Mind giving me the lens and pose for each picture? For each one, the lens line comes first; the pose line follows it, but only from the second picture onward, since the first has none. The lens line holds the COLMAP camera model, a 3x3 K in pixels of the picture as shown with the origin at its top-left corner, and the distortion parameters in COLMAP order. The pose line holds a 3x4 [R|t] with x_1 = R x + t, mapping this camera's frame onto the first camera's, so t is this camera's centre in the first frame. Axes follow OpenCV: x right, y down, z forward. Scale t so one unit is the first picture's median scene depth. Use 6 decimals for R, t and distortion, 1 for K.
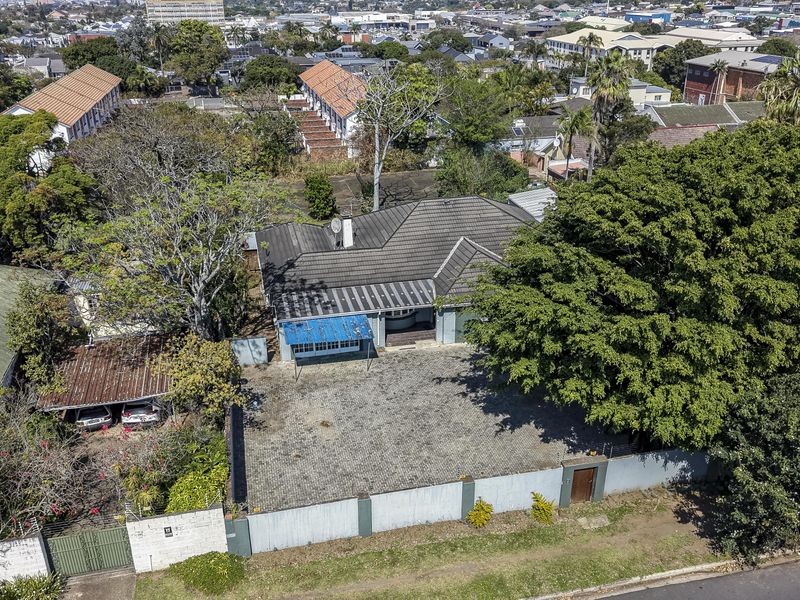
lens RADIAL K [[715.2, 0, 400.0], [0, 715.2, 300.0], [0, 0, 1]] dist [0.023310, -0.013181]
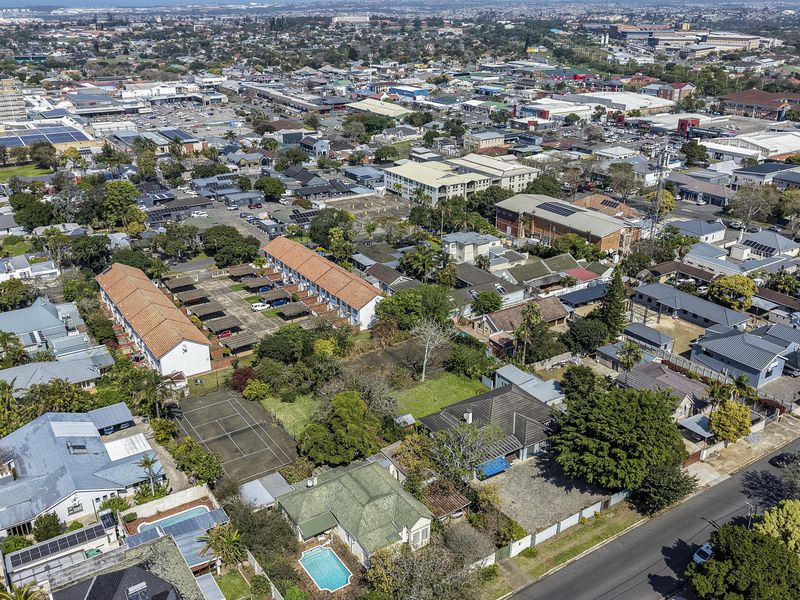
lens RADIAL K [[715.2, 0, 400.0], [0, 715.2, 300.0], [0, 0, 1]] dist [0.023310, -0.013181]
pose [[0.937364, -0.123132, 0.325865, -1.610922], [0.128056, 0.991746, 0.006383, -0.835786], [-0.323961, 0.035746, 0.945395, -1.896664]]
